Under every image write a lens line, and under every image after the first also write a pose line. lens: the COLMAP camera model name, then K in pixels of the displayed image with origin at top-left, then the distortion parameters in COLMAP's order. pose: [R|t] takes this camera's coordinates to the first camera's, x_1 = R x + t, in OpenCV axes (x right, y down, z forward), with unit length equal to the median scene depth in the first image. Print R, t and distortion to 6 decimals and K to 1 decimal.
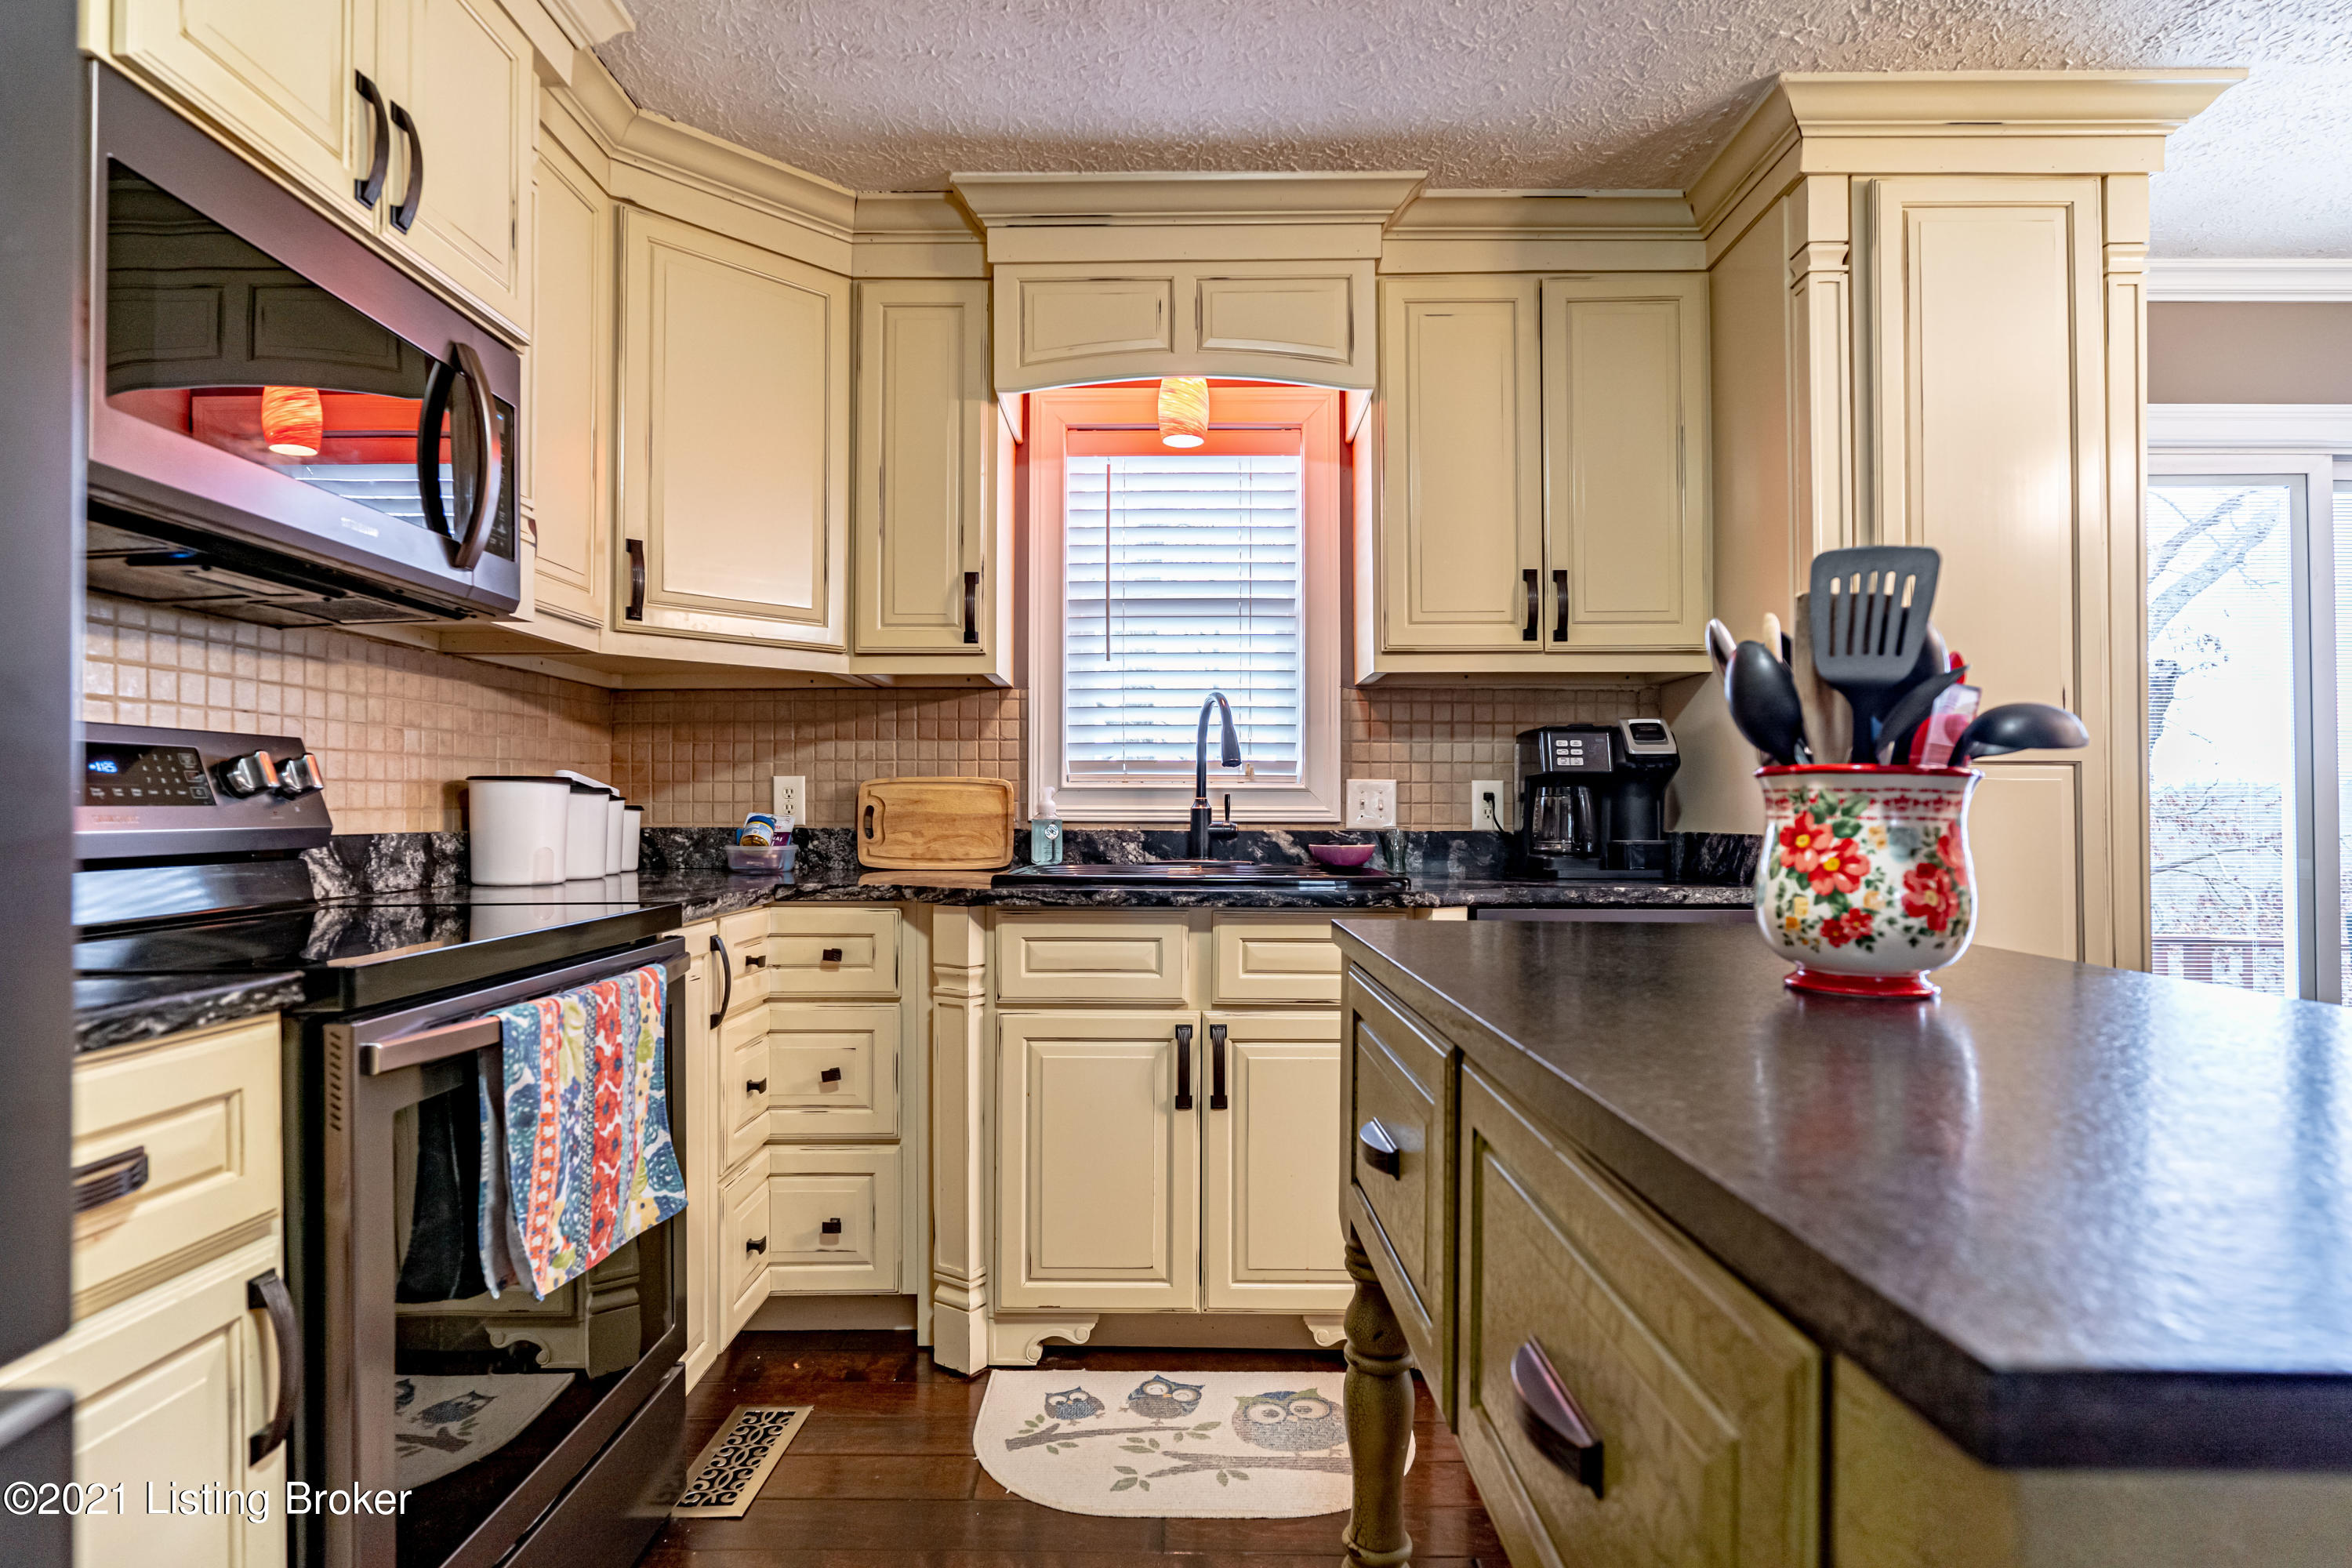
lens RADIAL K [[1217.5, 0, 1170.7], [0, 1217.5, 789.2], [0, 0, 1]] dist [0.000930, 0.000175]
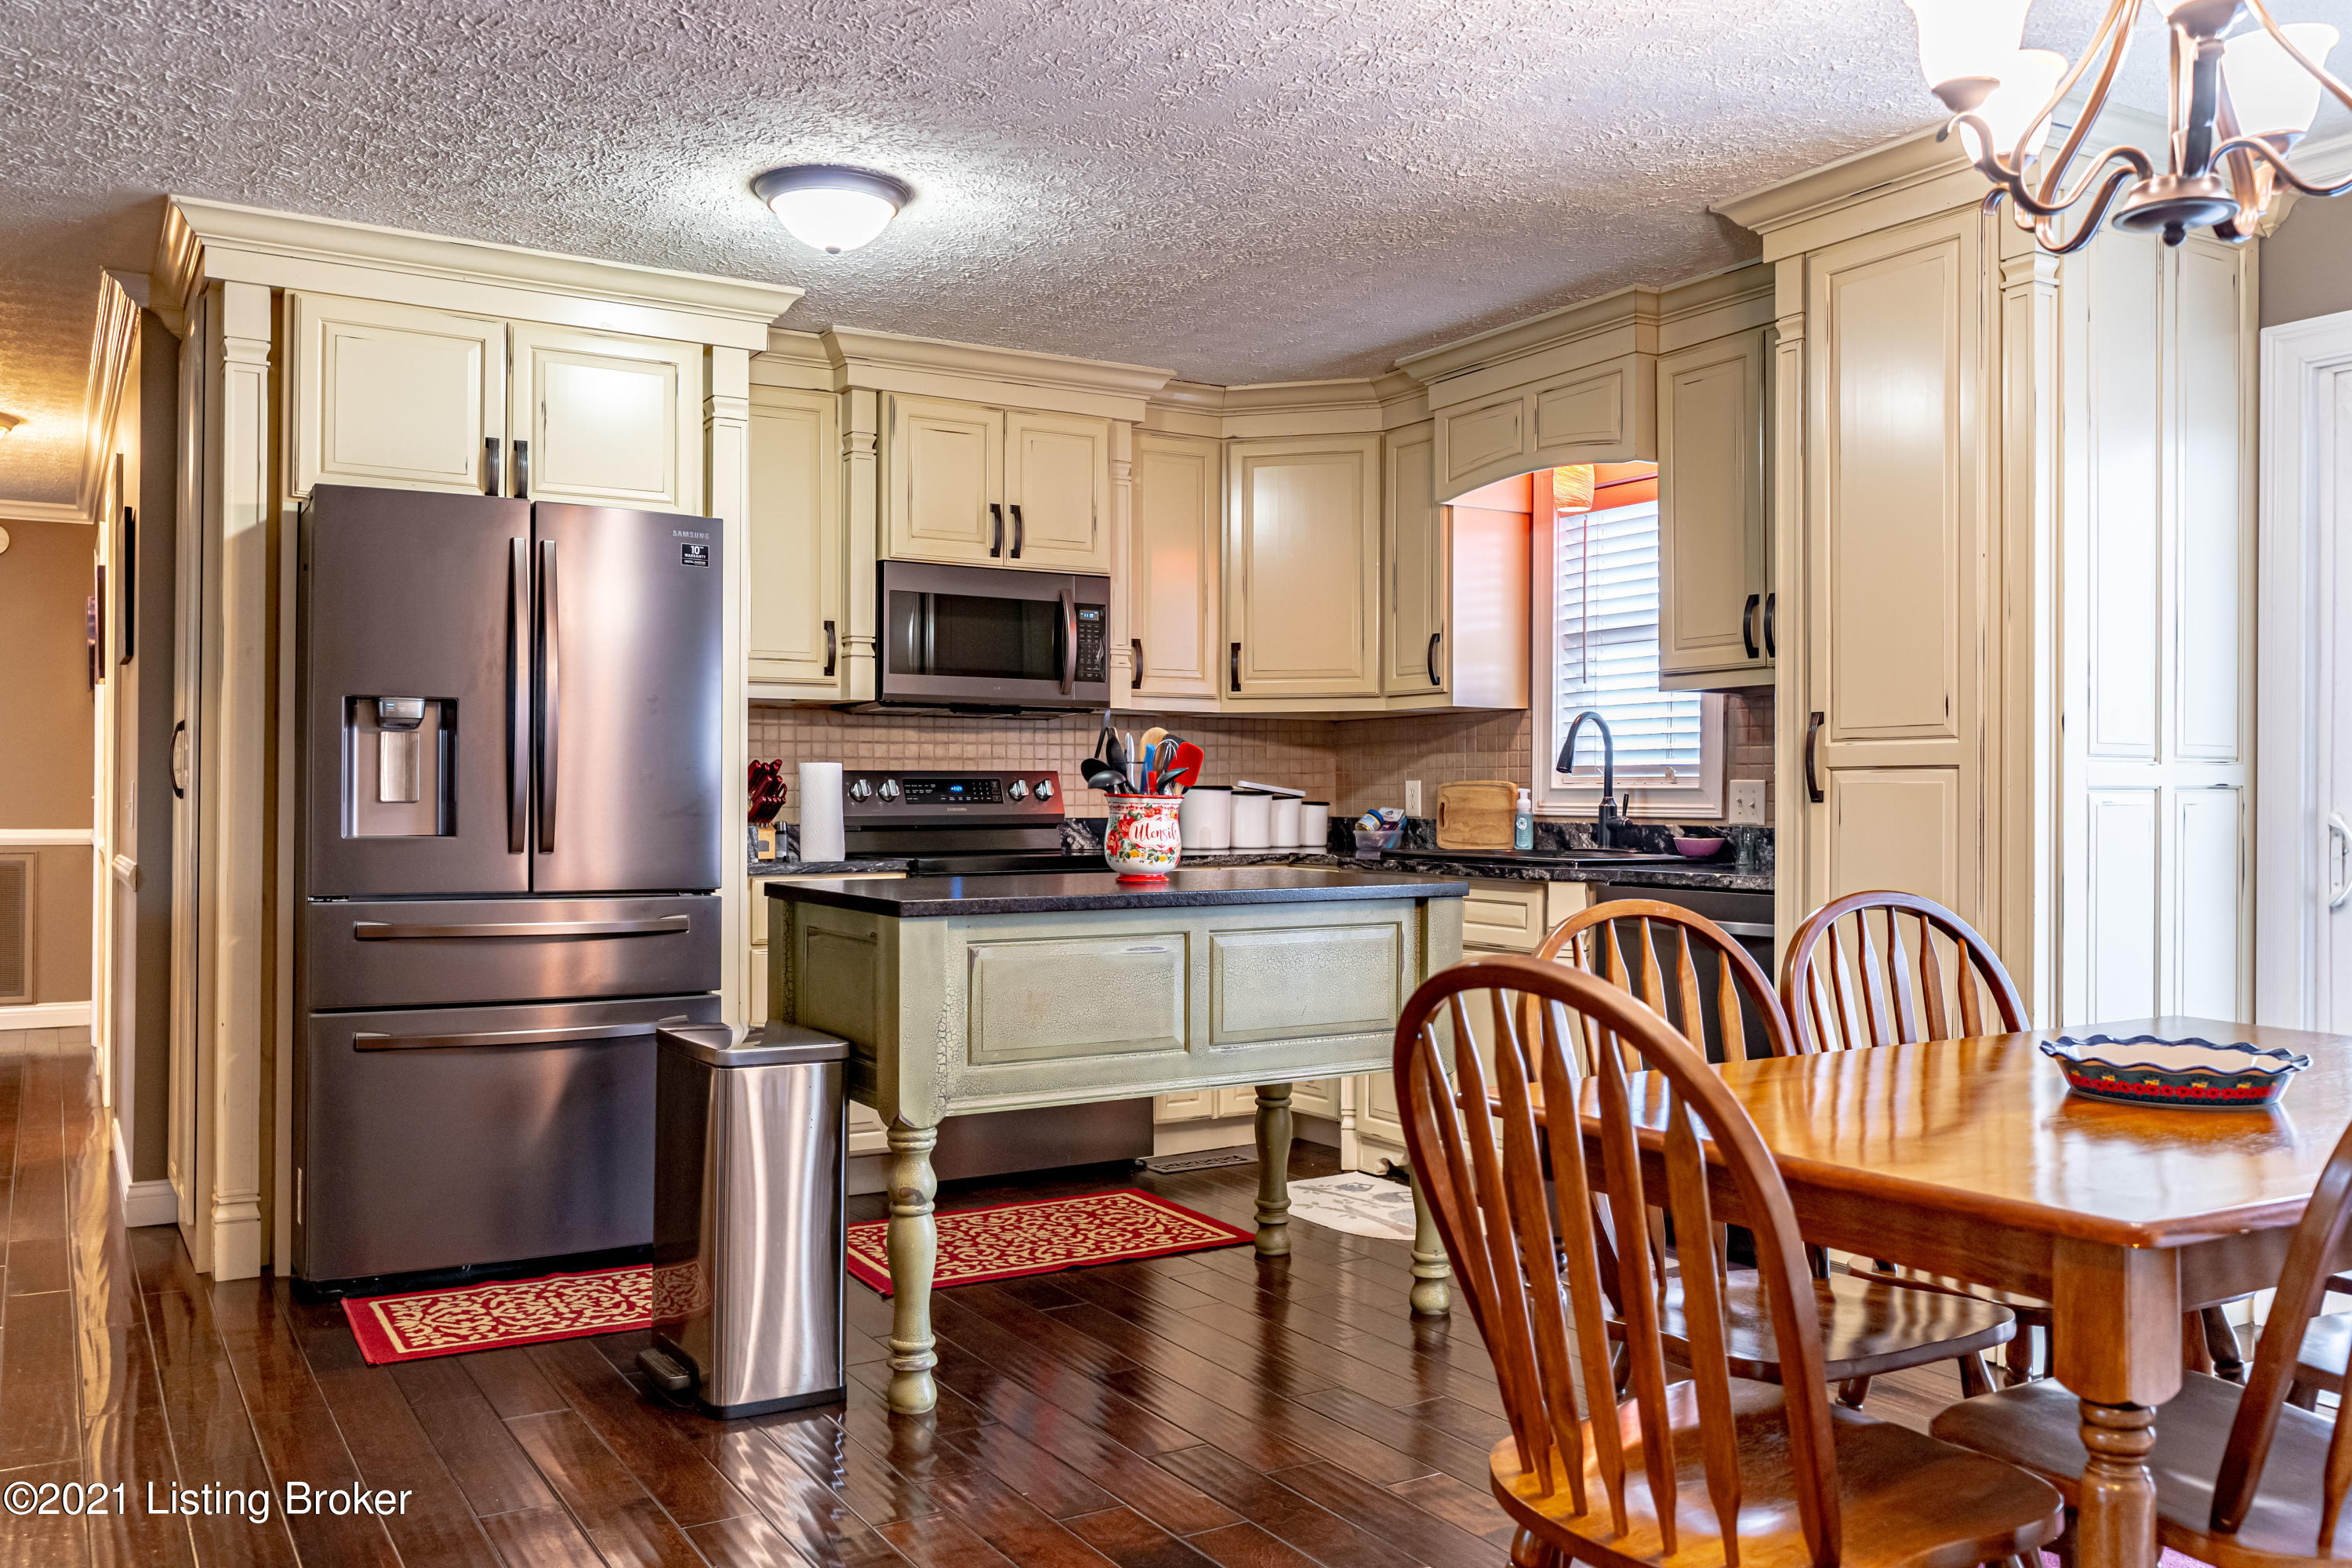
lens RADIAL K [[1877.7, 0, 1174.2], [0, 1877.7, 785.6], [0, 0, 1]] dist [0.000288, 0.002601]
pose [[0.523936, -0.005115, -0.851742, 1.374586], [0.013384, 0.999908, 0.002228, -0.013819], [0.851653, -0.012567, 0.523956, -0.337450]]
